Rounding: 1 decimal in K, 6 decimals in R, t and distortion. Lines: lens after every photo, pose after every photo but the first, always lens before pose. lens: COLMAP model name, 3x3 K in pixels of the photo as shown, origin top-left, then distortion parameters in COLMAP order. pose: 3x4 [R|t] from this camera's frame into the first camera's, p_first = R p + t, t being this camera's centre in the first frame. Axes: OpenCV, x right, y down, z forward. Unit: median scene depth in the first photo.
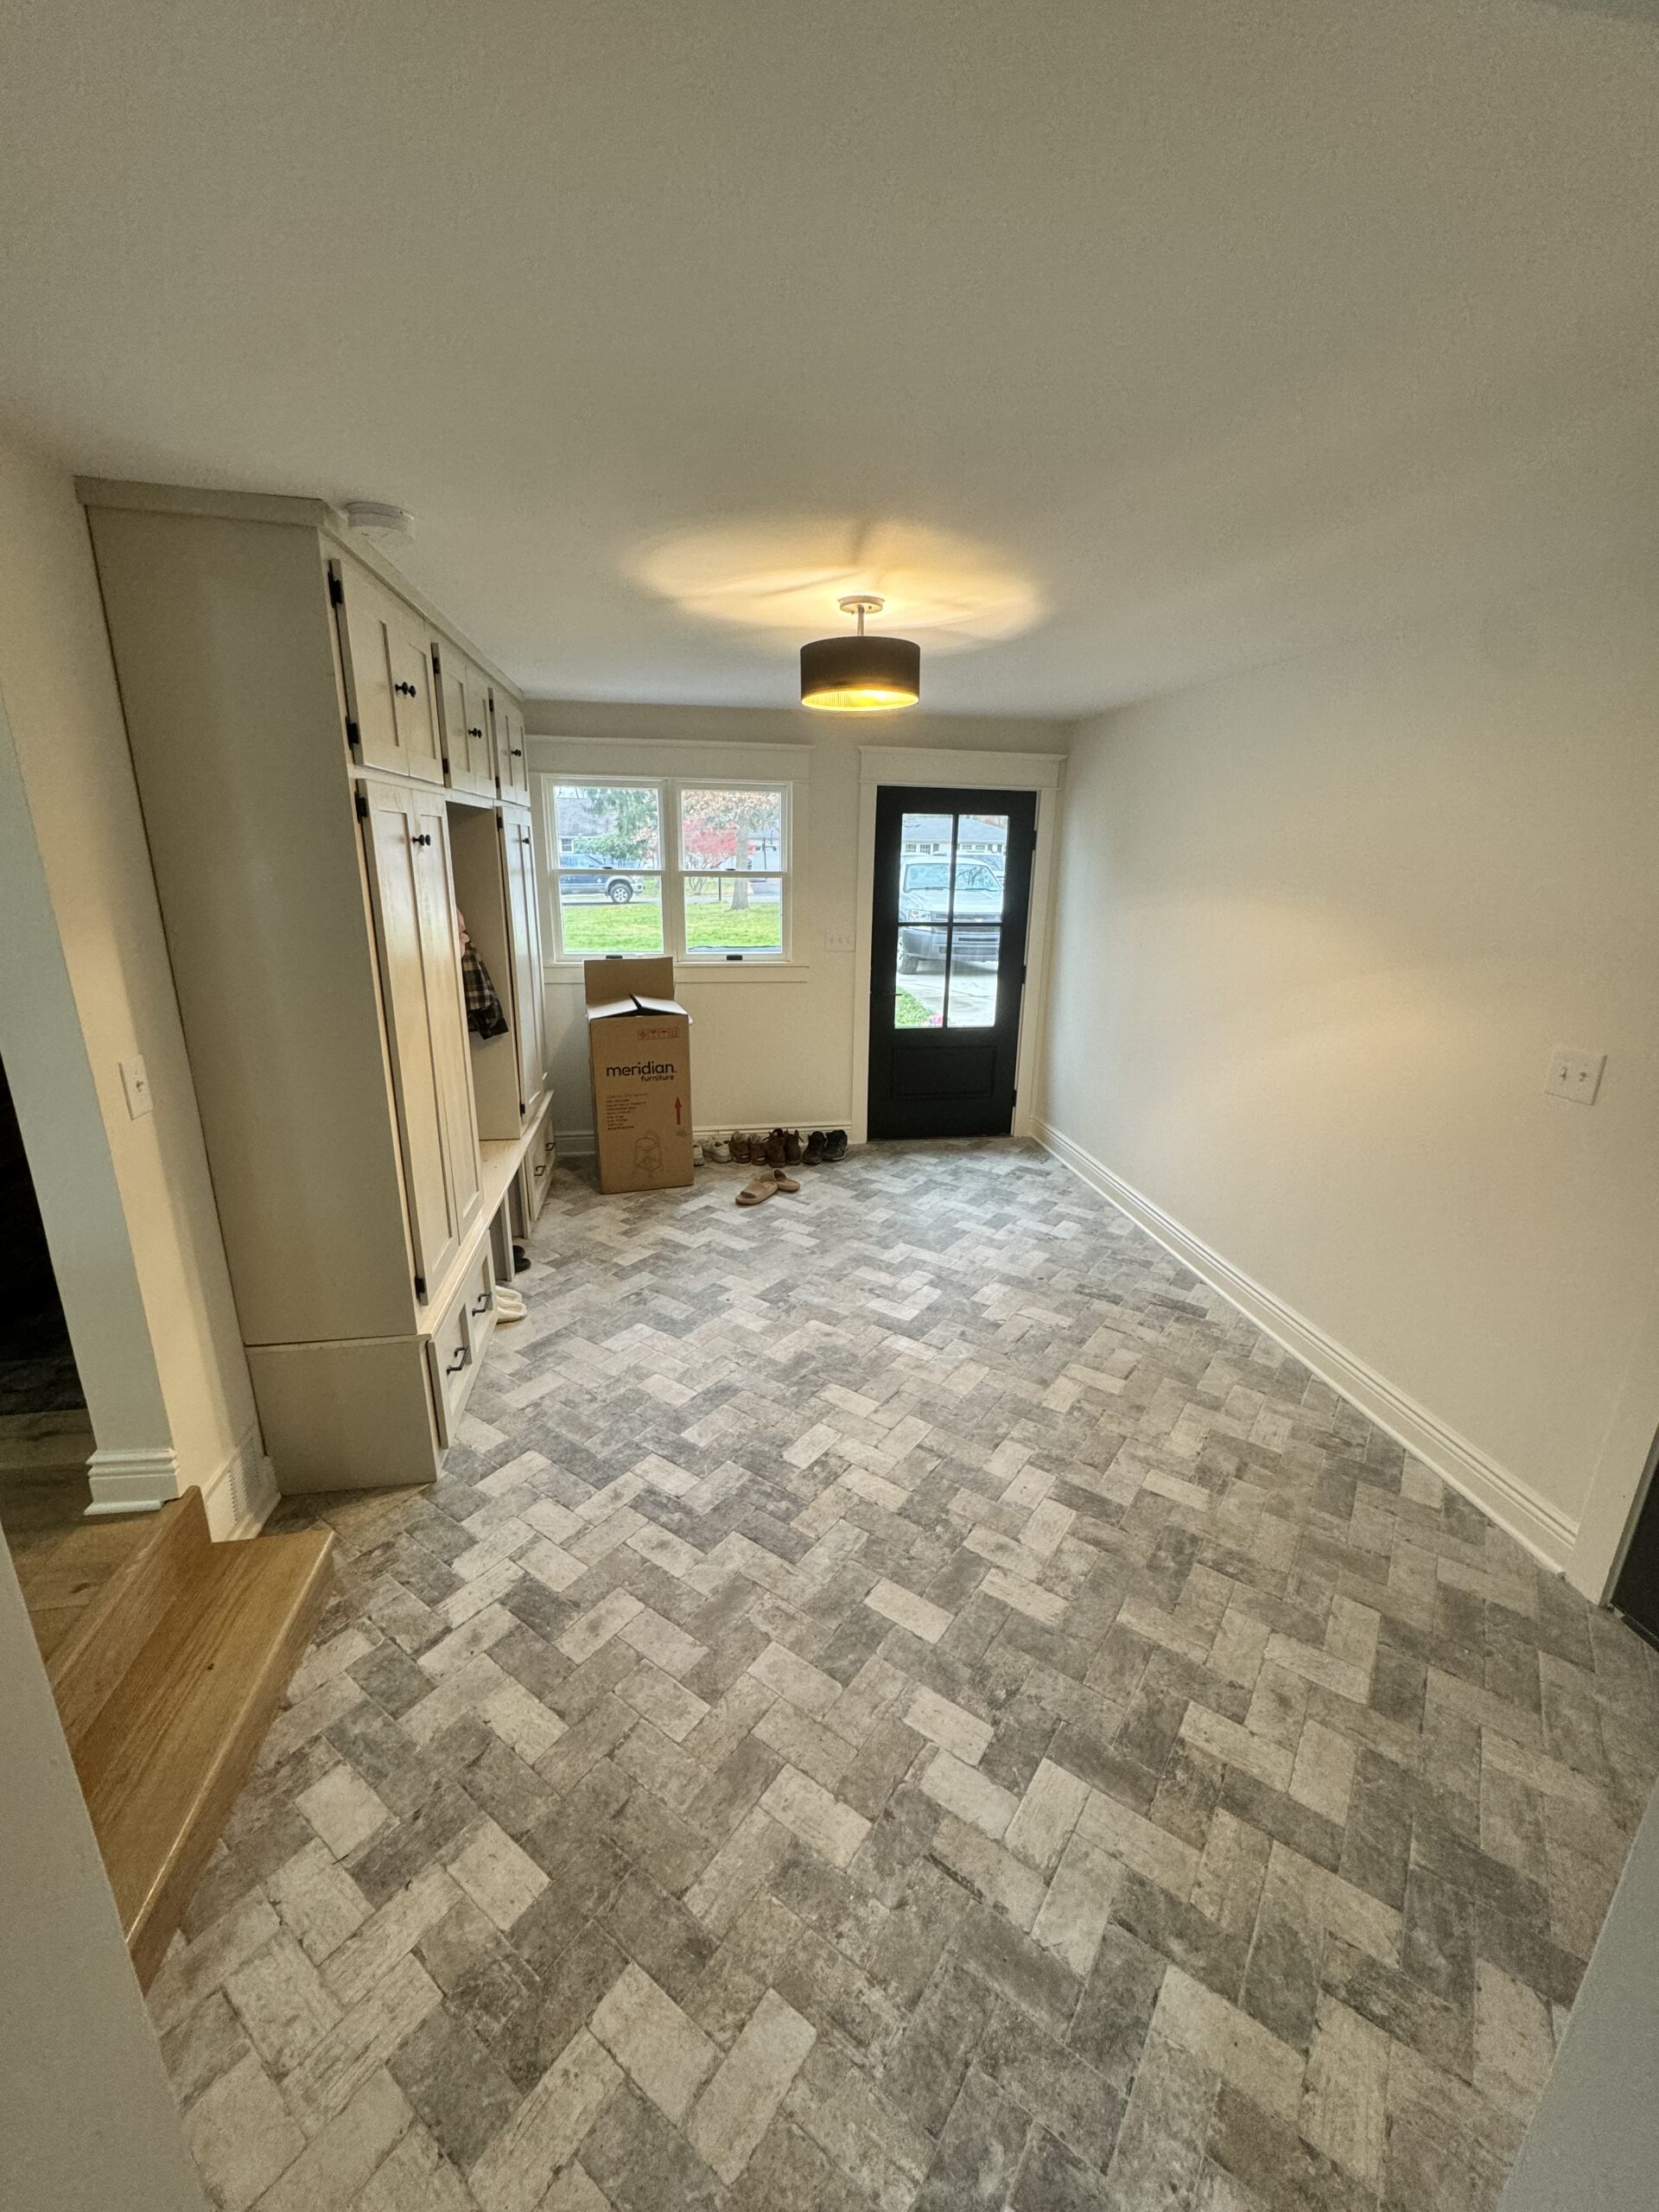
lens RADIAL K [[881.7, 0, 832.4], [0, 881.7, 1103.8], [0, 0, 1]] dist [-0.002313, 0.000352]
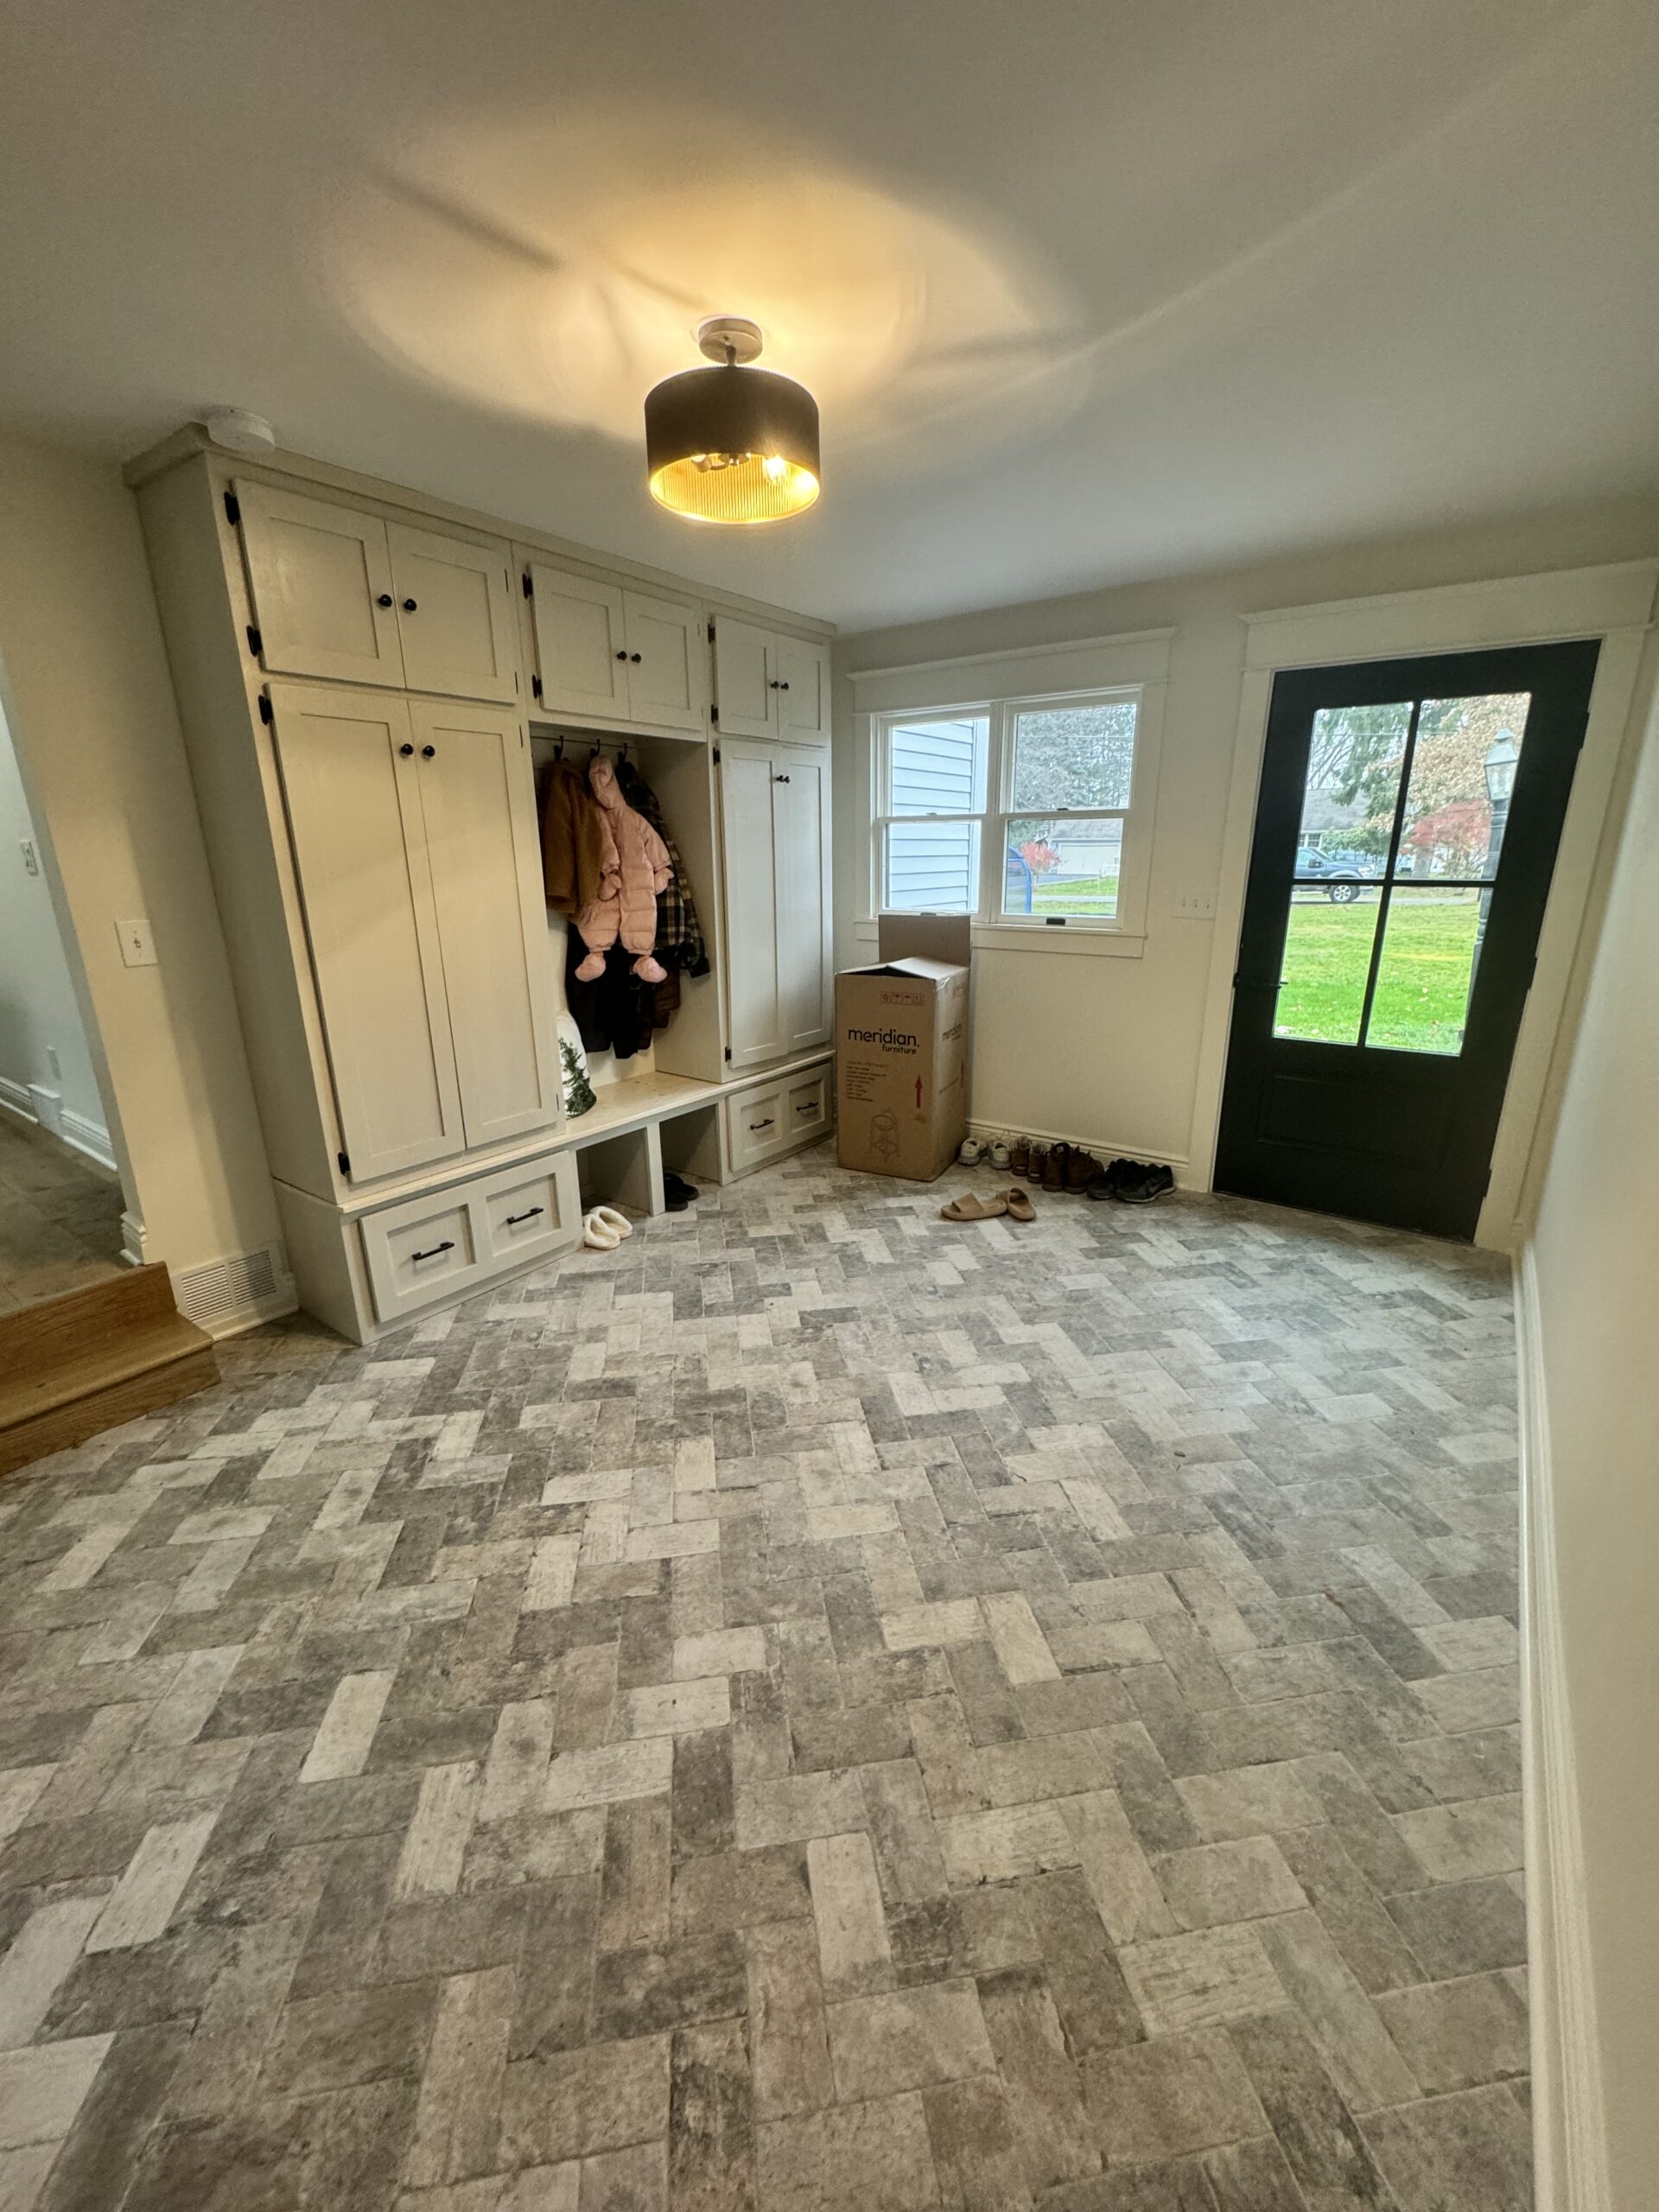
lens RADIAL K [[881.7, 0, 831.4], [0, 881.7, 1104.0], [0, 0, 1]] dist [-0.002313, 0.000352]
pose [[0.700071, 0.177509, -0.691658, 0.670276], [-0.179479, 0.981256, 0.070171, -0.047423], [0.691150, 0.075013, 0.718808, 0.609350]]
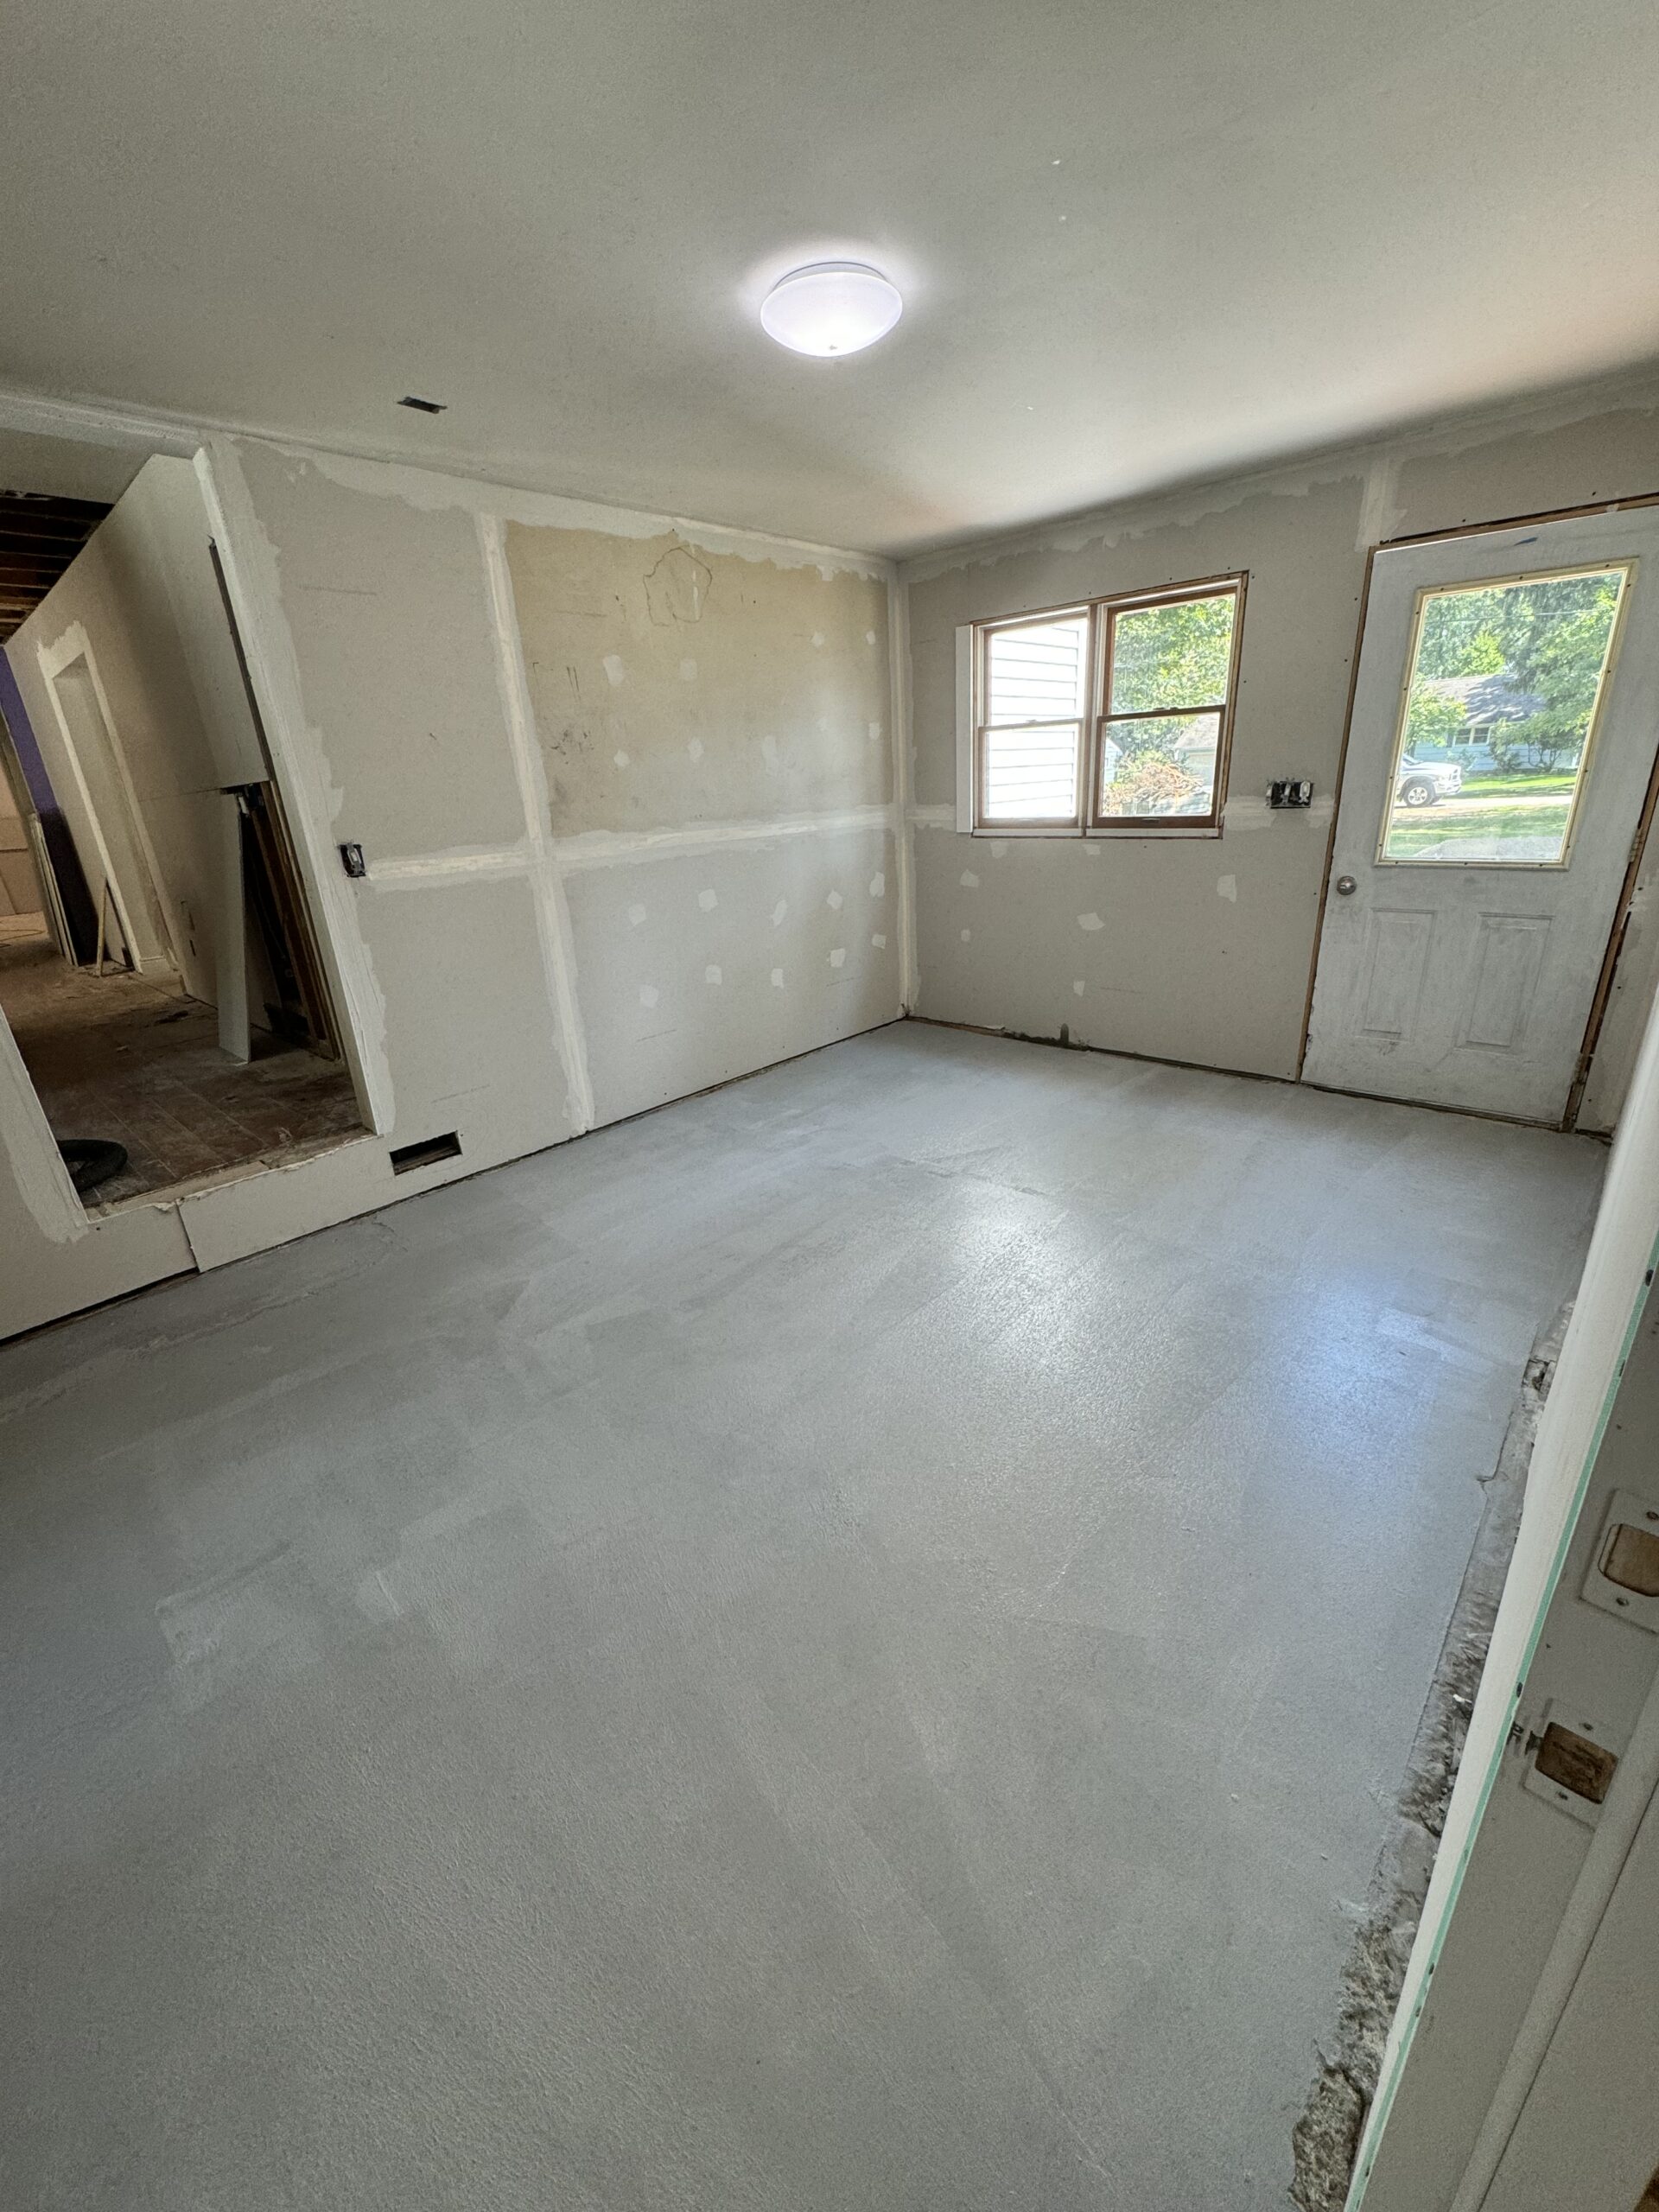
lens RADIAL K [[881.7, 0, 824.8], [0, 881.7, 1102.2], [0, 0, 1]] dist [-0.002313, 0.000352]
pose [[0.603946, 0.227827, -0.763769, 0.799189], [-0.158833, 0.973458, 0.164779, 0.004853], [0.781038, 0.021794, 0.624103, 0.523584]]
